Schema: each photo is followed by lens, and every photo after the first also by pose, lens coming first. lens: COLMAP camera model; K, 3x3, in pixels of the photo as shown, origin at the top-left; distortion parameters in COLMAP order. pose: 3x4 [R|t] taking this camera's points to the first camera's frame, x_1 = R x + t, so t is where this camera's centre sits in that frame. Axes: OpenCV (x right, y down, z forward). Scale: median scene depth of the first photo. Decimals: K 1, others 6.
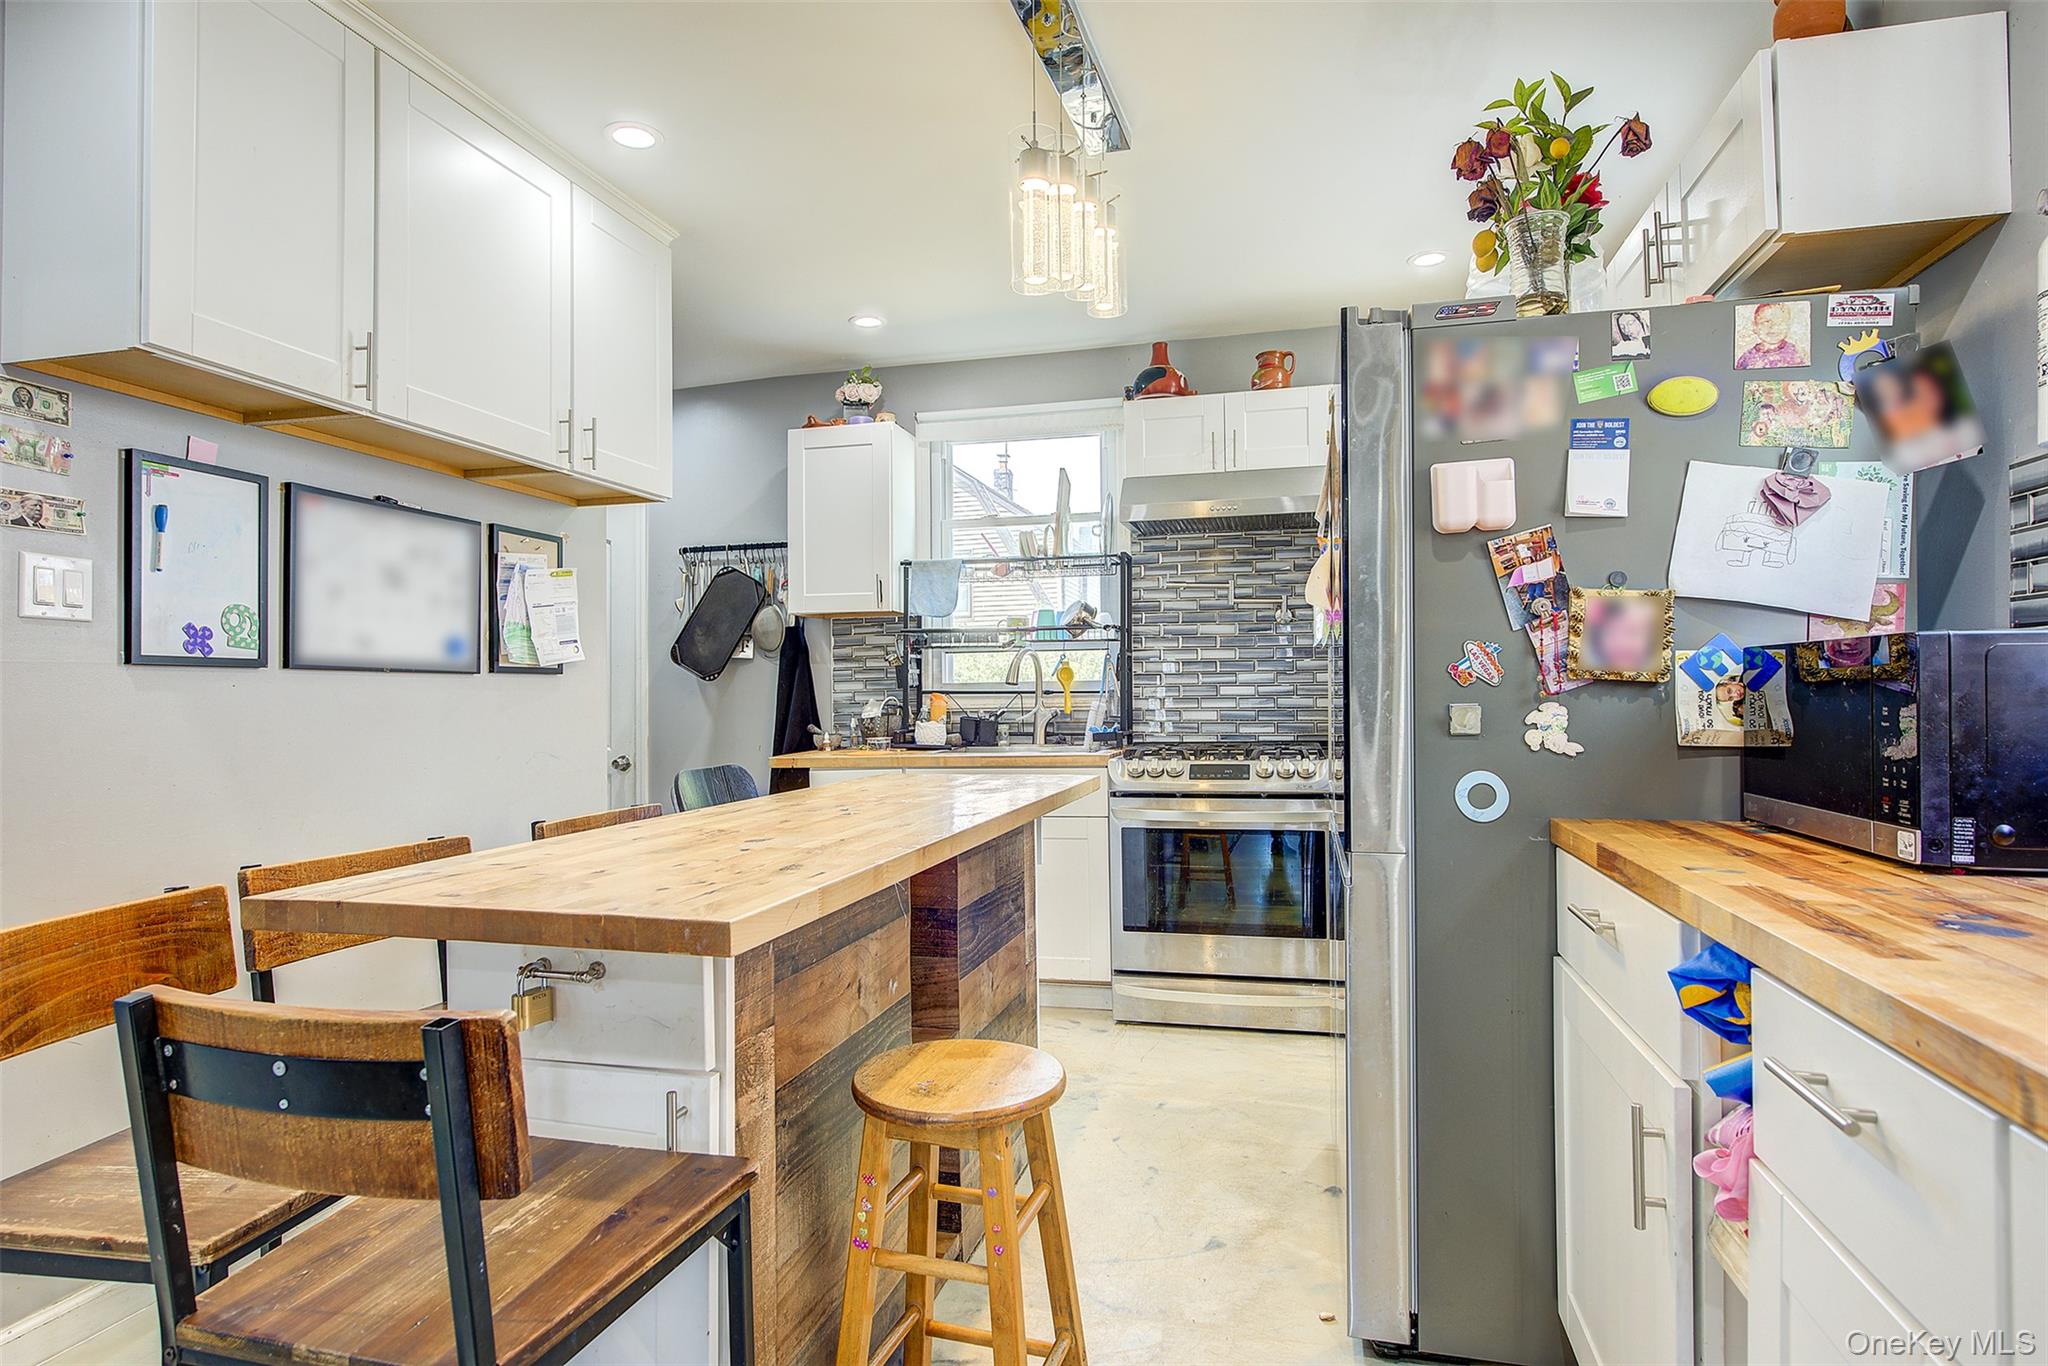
lens RADIAL K [[1121.4, 0, 1026.0], [0, 1121.4, 686.5], [0, 0, 1]] dist [0.002029, -0.000134]
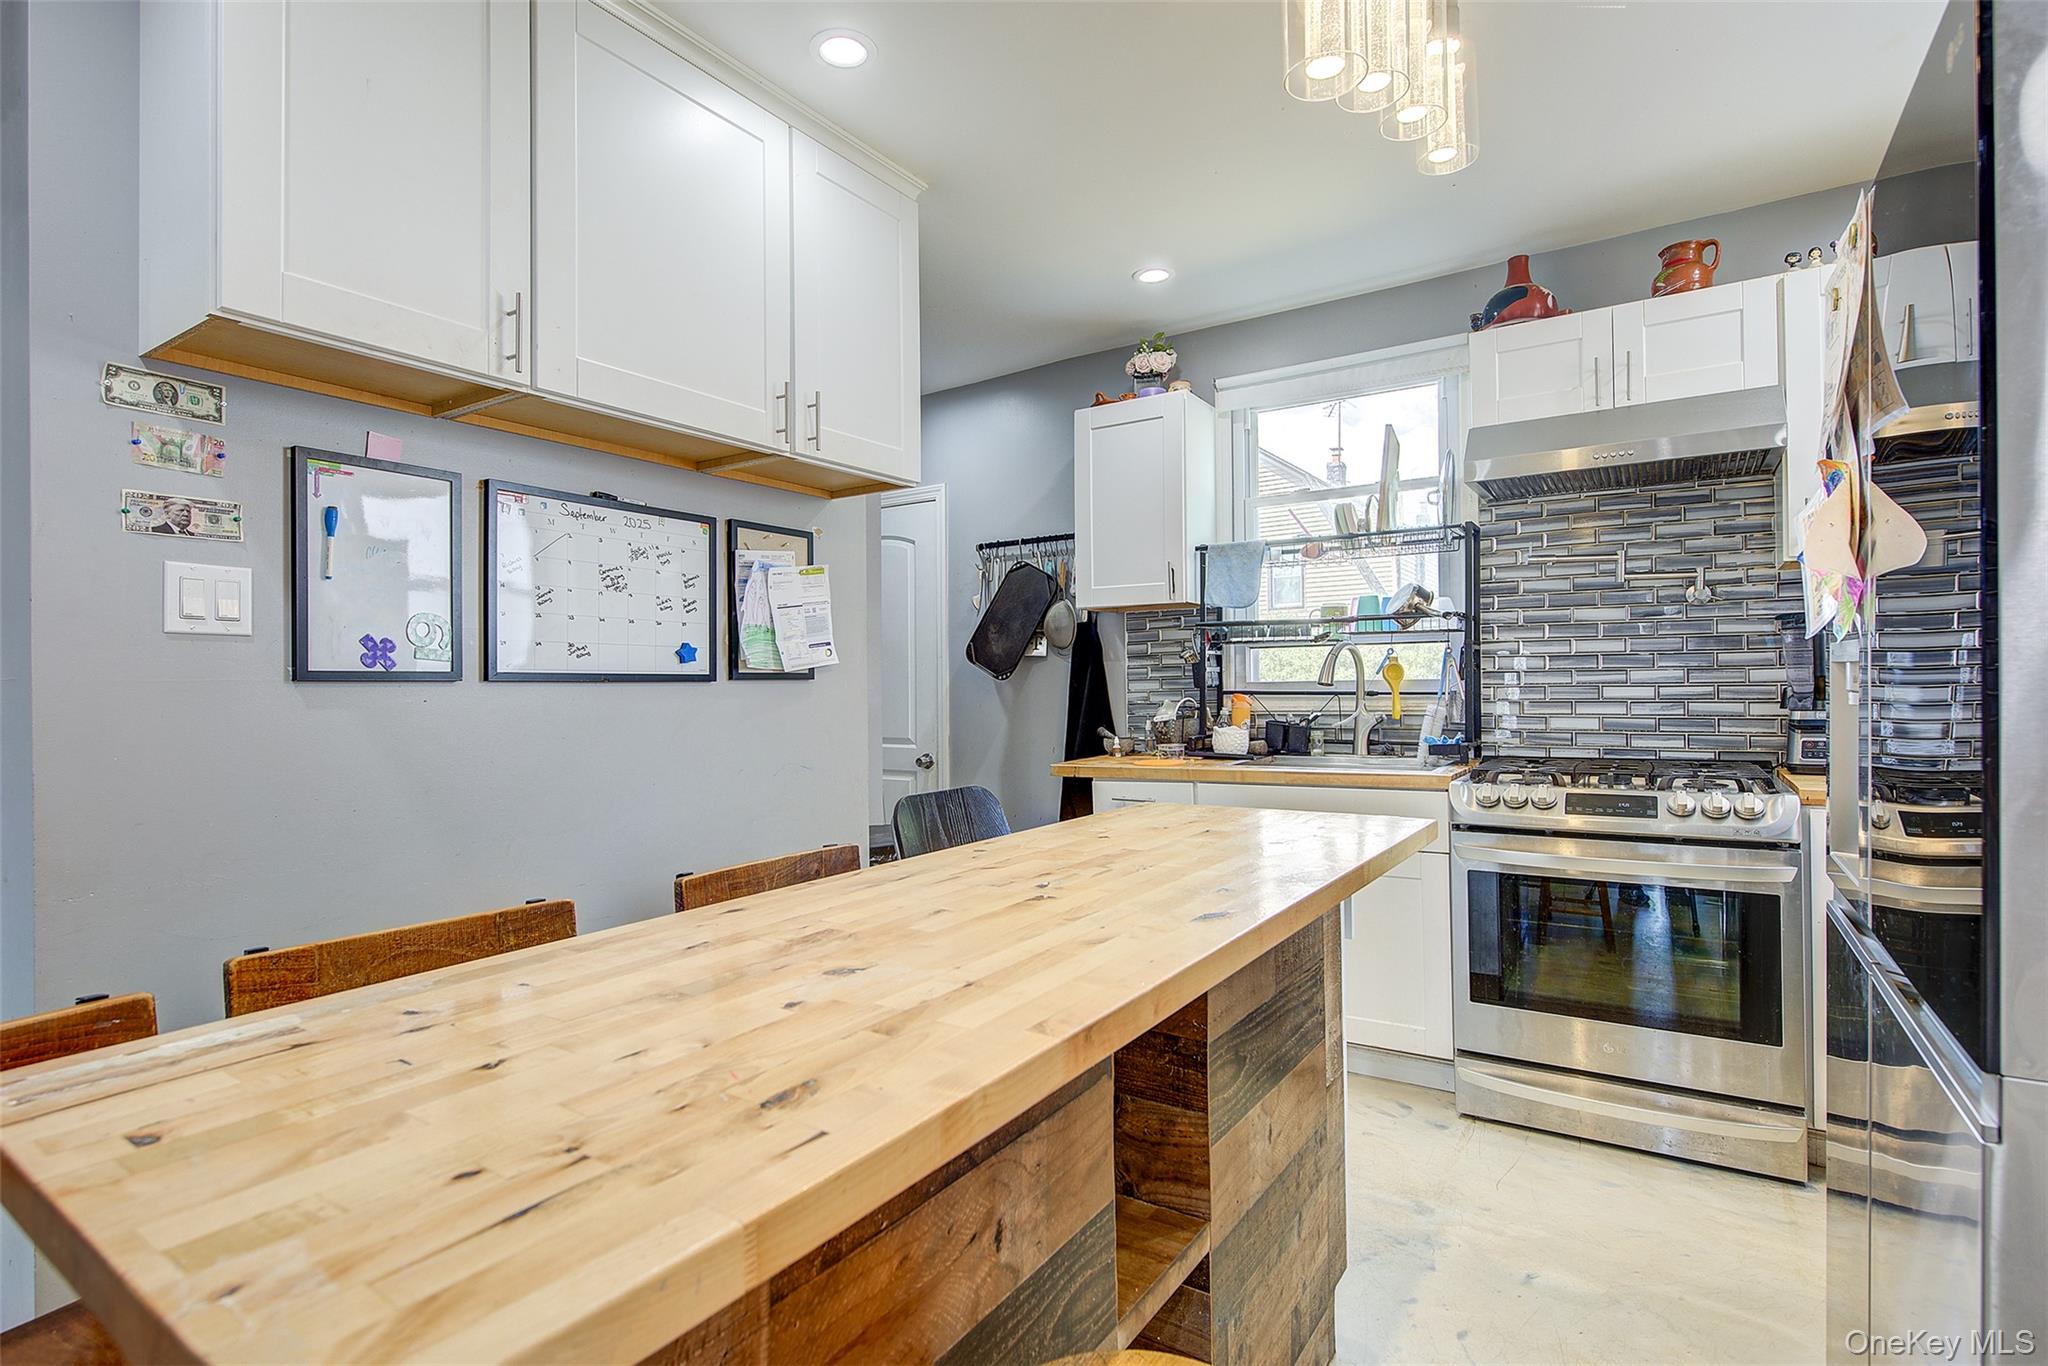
lens RADIAL K [[996.8, 0, 1025.2], [0, 996.8, 682.1], [0, 0, 1]] dist [-0.001970, -0.000573]
pose [[0.946822, -0.001863, -0.321753, 0.016587], [0.004949, 0.999949, 0.008774, -0.013313], [0.321721, -0.009899, 0.946783, 0.240413]]
